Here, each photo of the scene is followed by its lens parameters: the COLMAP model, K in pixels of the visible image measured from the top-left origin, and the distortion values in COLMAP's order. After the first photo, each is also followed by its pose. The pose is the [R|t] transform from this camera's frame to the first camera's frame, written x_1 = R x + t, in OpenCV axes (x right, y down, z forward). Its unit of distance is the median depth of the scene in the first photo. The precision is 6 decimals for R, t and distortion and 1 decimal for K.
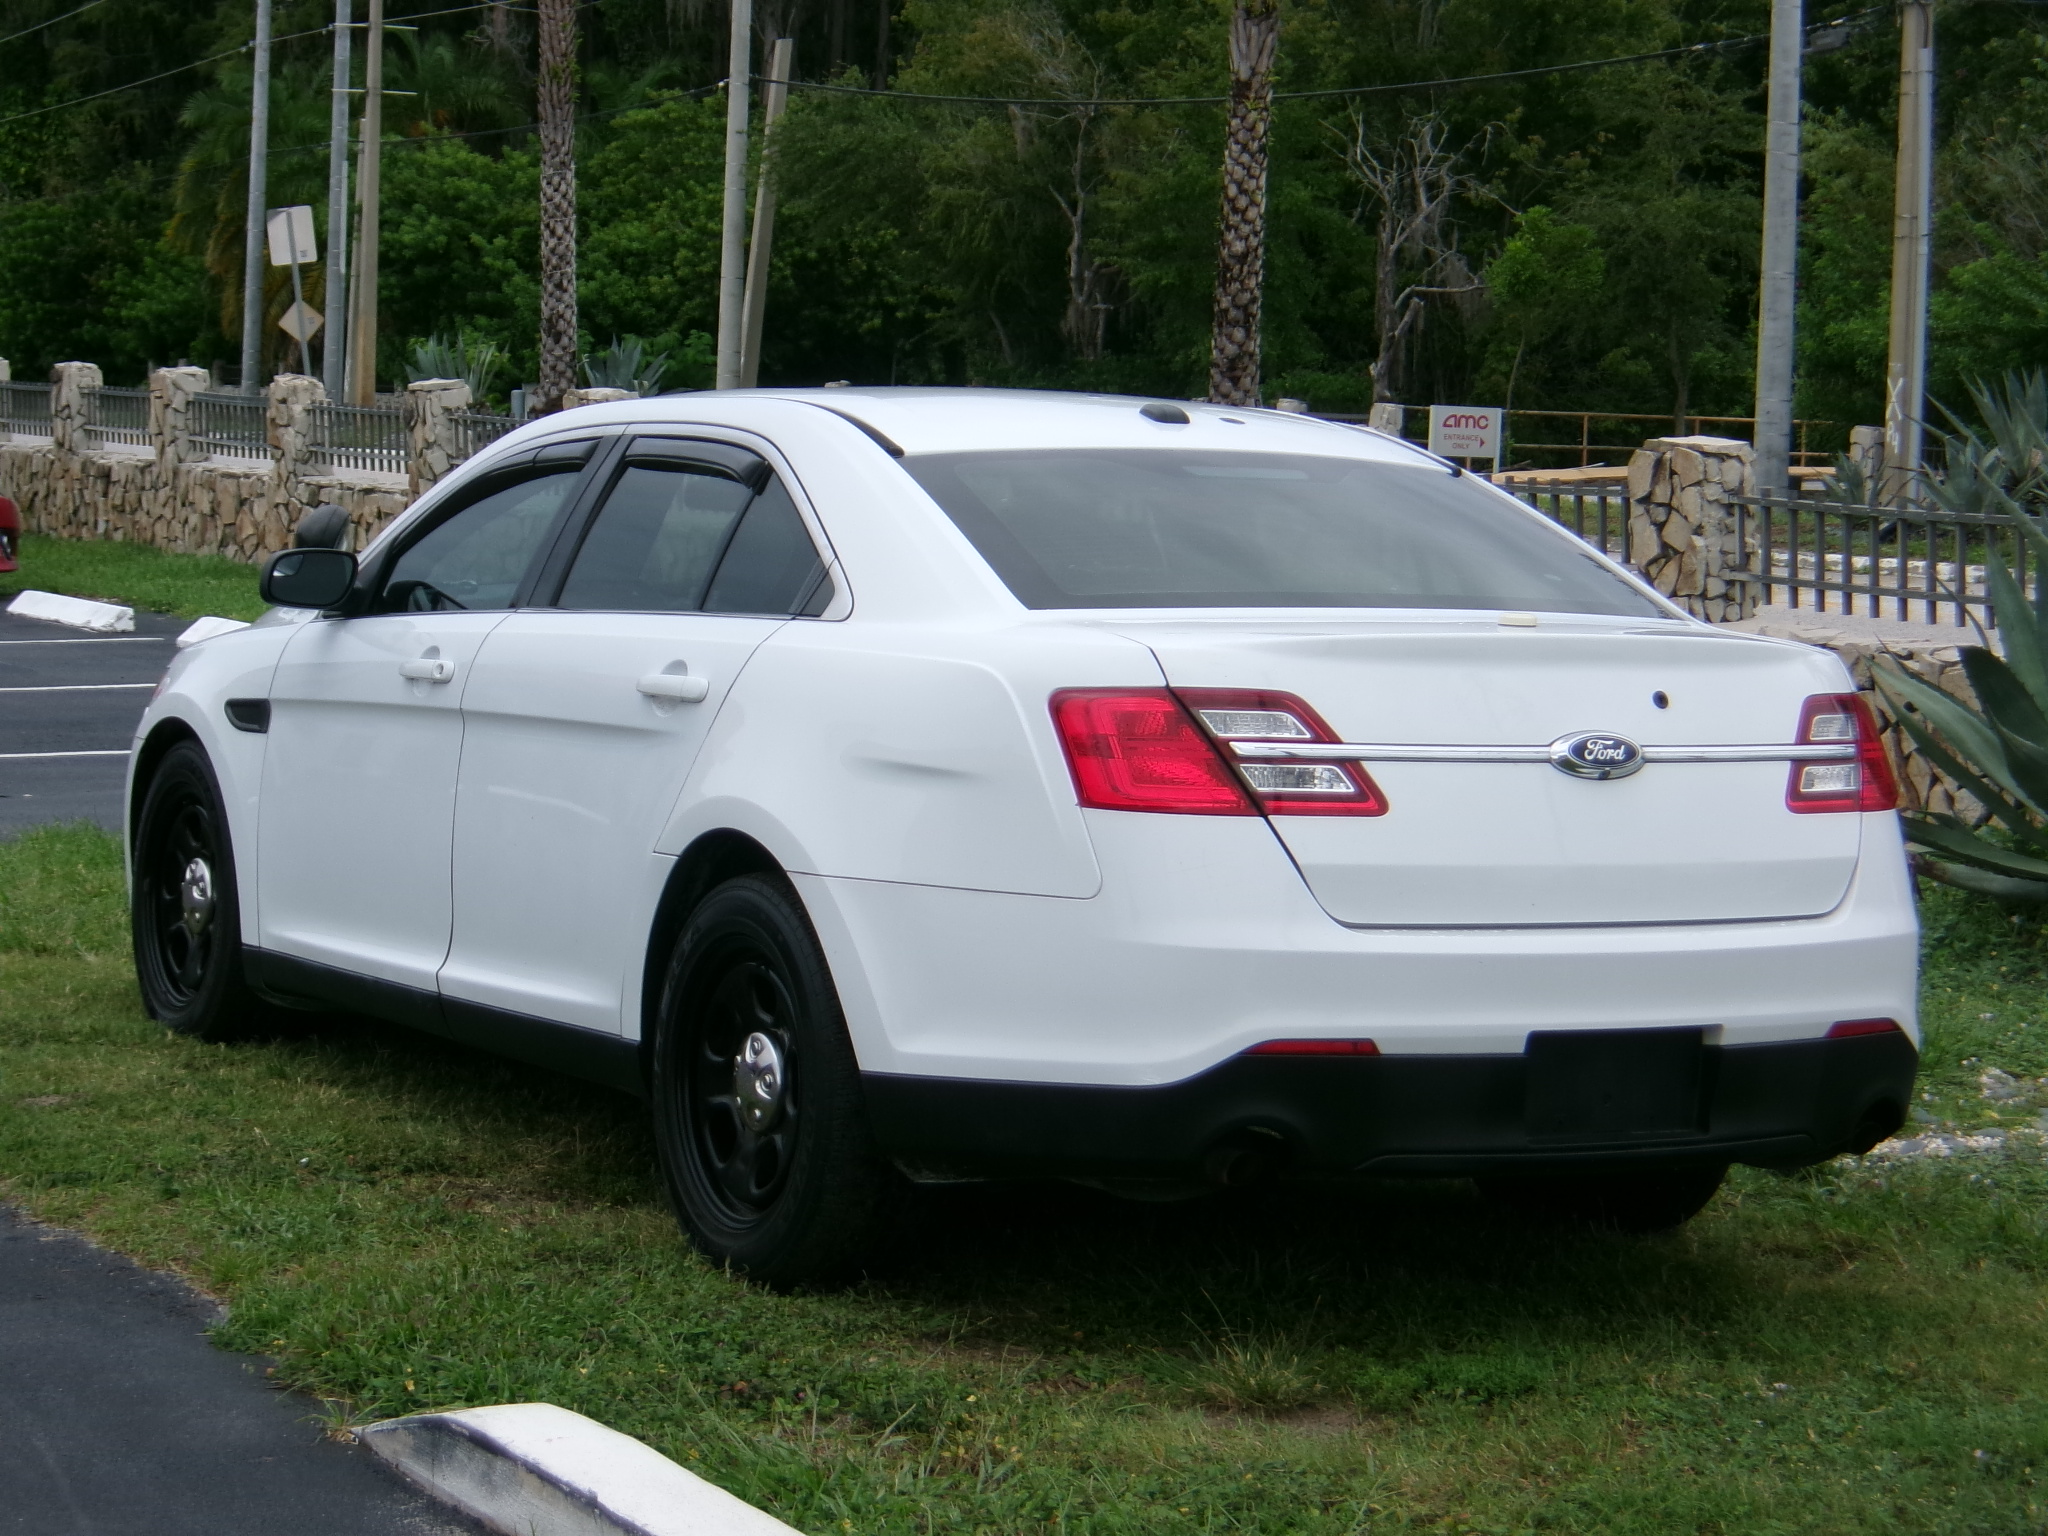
lens RADIAL K [[5101.6, 0, 1024.0], [0, 5101.6, 768.0], [0, 0, 1]] dist [-0.408587, 0.072289]
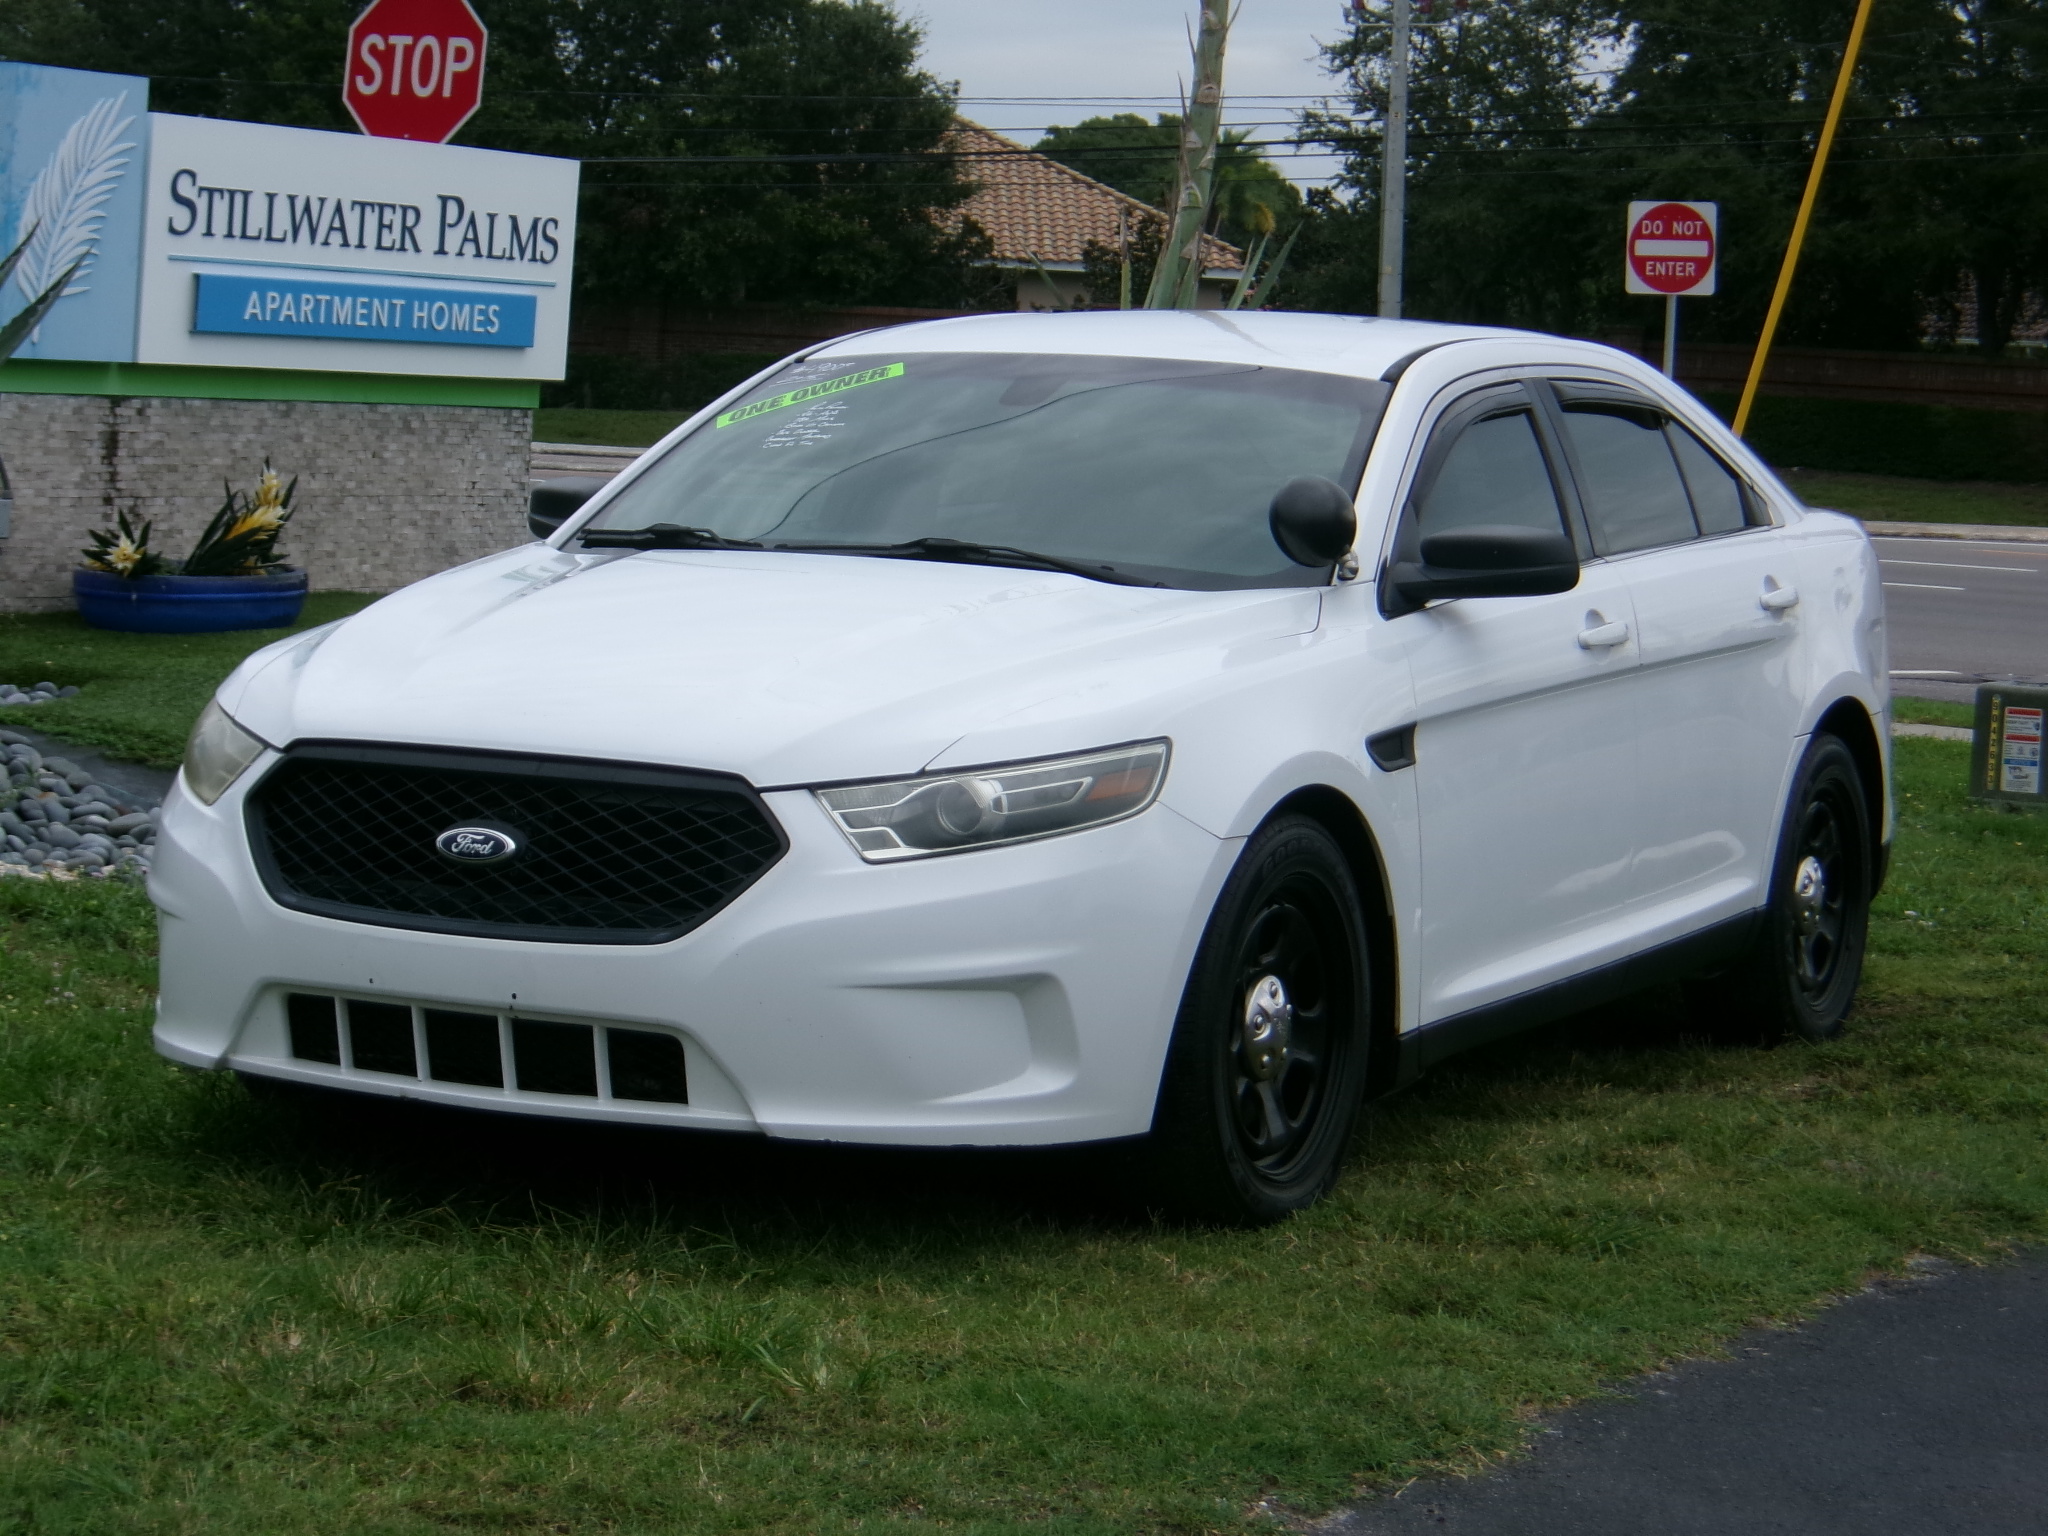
lens RADIAL K [[5101.6, 0, 1024.0], [0, 5101.6, 768.0], [0, 0, 1]] dist [-0.408587, 0.072289]
pose [[-0.569279, -0.124109, 0.812723, -0.847288], [-0.002045, 0.988751, 0.149558, -0.139194], [-0.822142, 0.083478, -0.563129, 1.651890]]
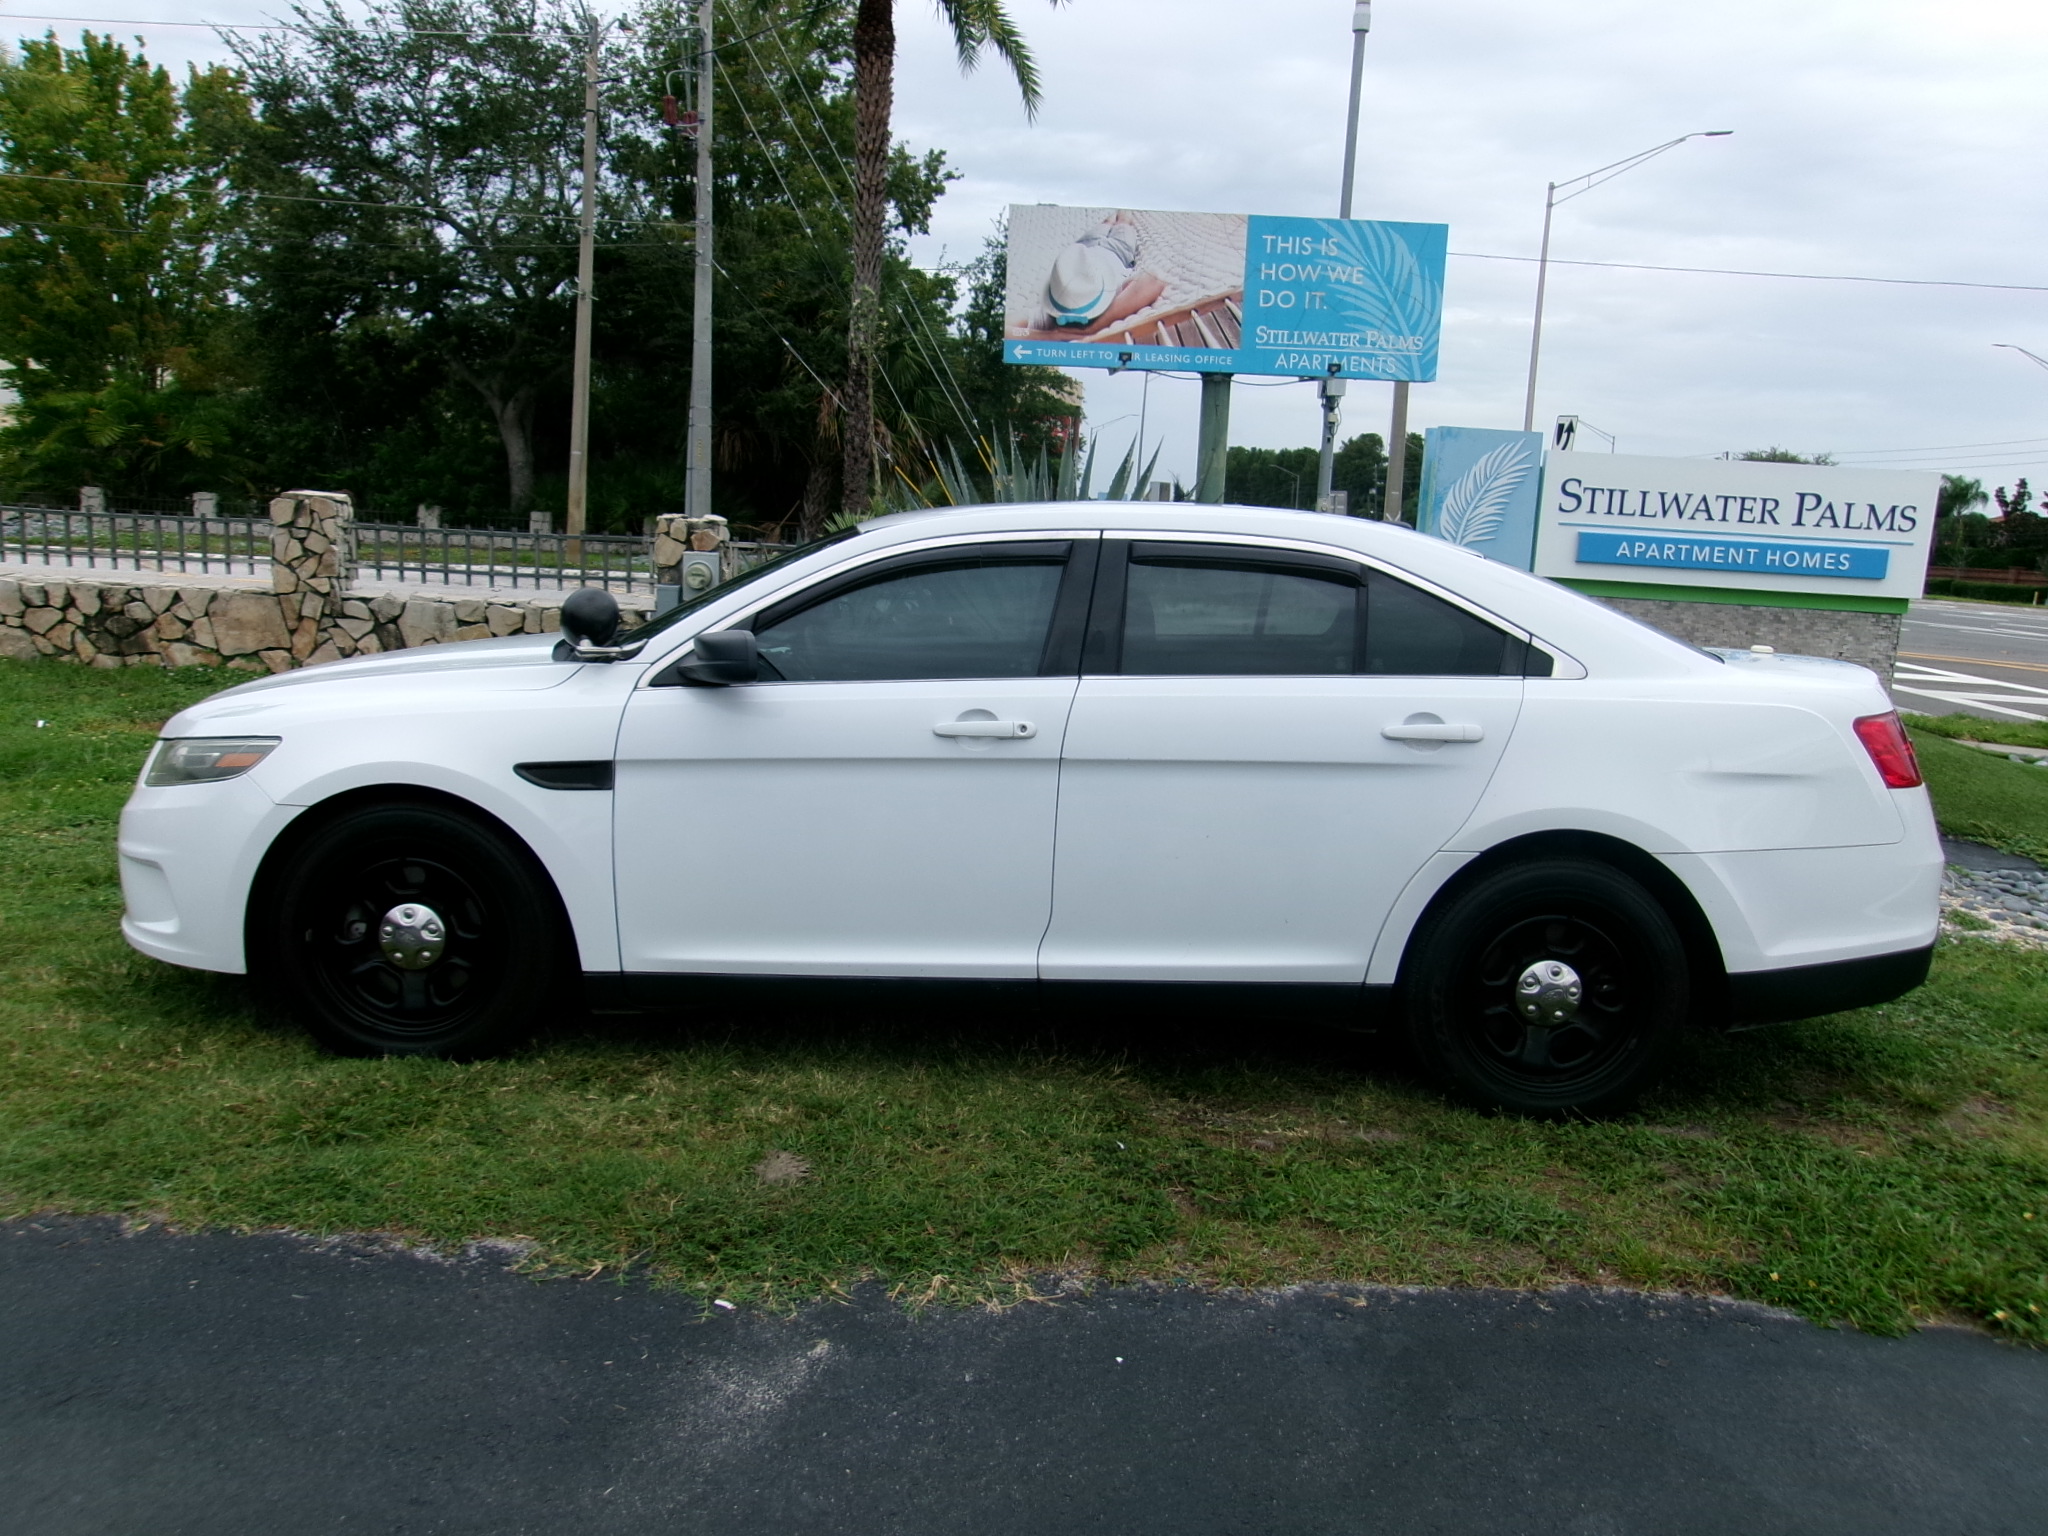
lens RADIAL K [[1614.8, 0, 1024.0], [0, 1614.8, 768.0], [0, 0, 1]] dist [-0.002932, 0.007011]
pose [[0.487435, -0.138667, 0.862078, -0.465053], [0.033931, 0.989571, 0.139990, -0.066218], [-0.872500, -0.038985, 0.487057, 0.805776]]
